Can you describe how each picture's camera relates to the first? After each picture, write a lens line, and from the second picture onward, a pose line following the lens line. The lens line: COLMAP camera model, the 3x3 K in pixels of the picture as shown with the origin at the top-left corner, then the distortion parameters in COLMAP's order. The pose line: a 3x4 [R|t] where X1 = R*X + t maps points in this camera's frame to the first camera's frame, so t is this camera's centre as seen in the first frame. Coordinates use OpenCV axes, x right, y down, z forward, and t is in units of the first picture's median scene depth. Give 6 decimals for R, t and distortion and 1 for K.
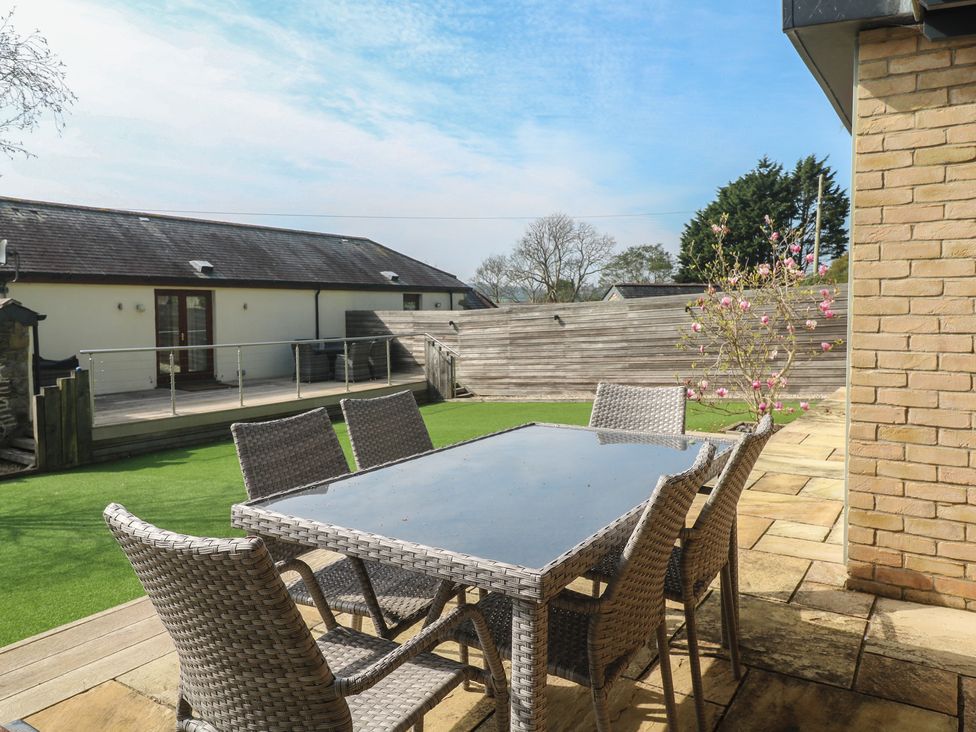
lens RADIAL K [[725.5, 0, 490.5], [0, 725.5, 354.5], [0, 0, 1]] dist [0.004539, 0.001460]
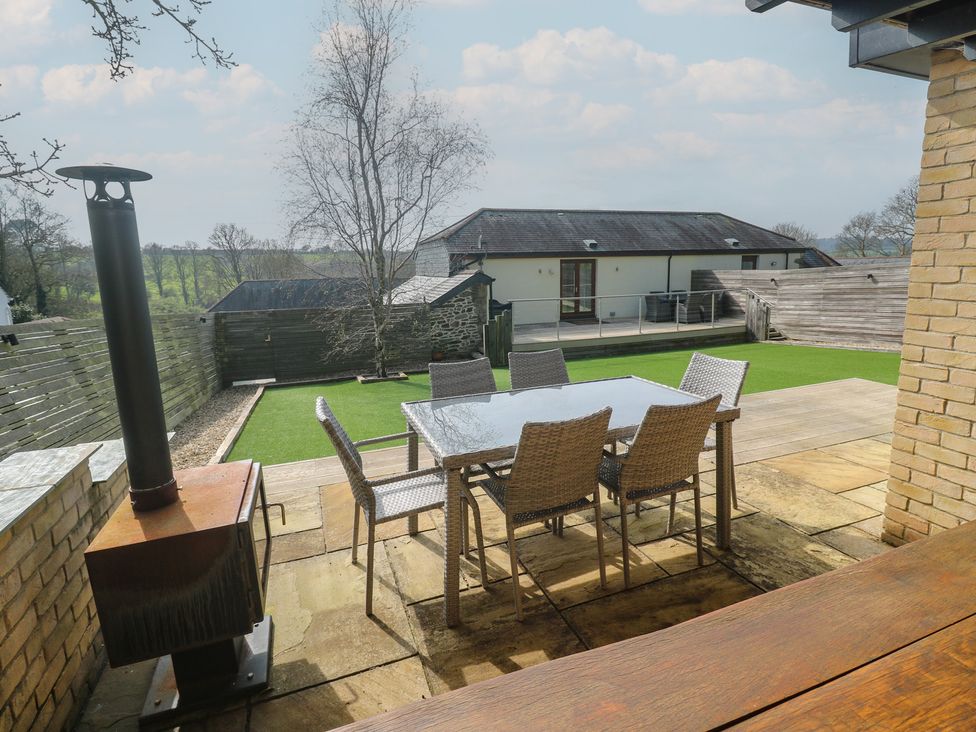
lens RADIAL K [[526.8, 0, 506.8], [0, 526.8, 356.4], [0, 0, 1]] dist [0.005031, -0.018114]
pose [[0.797410, 0.090415, -0.596626, 0.140933], [-0.015763, 0.991495, 0.129187, -0.023972], [0.603232, -0.093610, 0.792053, -0.010467]]
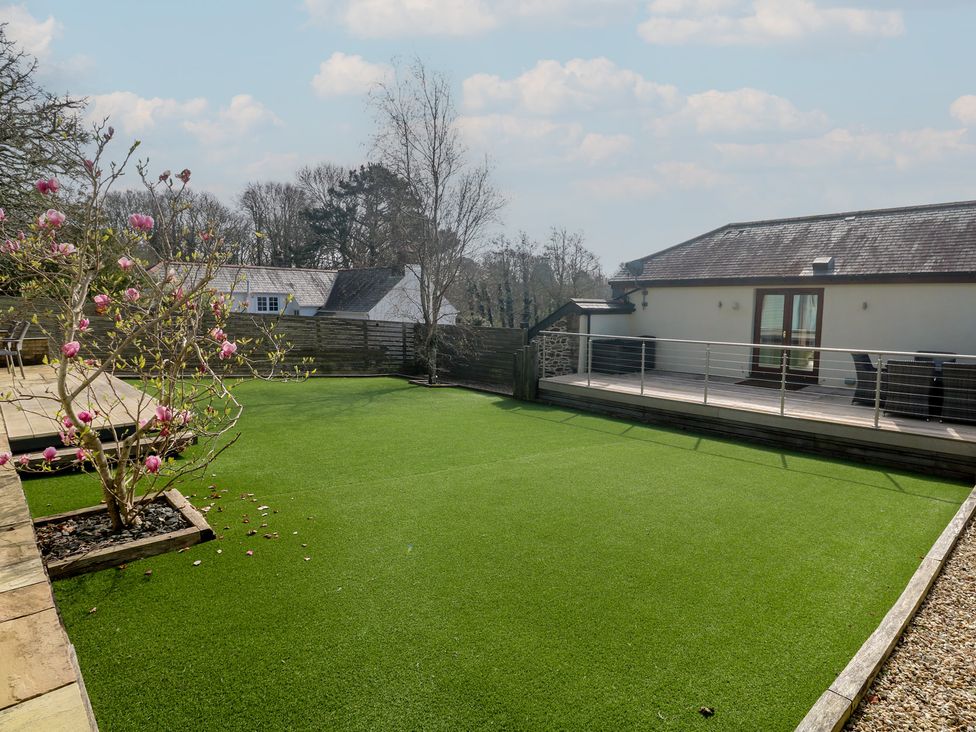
lens RADIAL K [[570.2, 0, 488.3], [0, 570.2, 352.4], [0, 0, 1]] dist [-0.001262, -0.002934]
pose [[-0.270356, 0.085125, -0.958990, 0.428711], [-0.061821, 0.992493, 0.105527, -0.053865], [0.960773, 0.087816, -0.263064, 0.769928]]
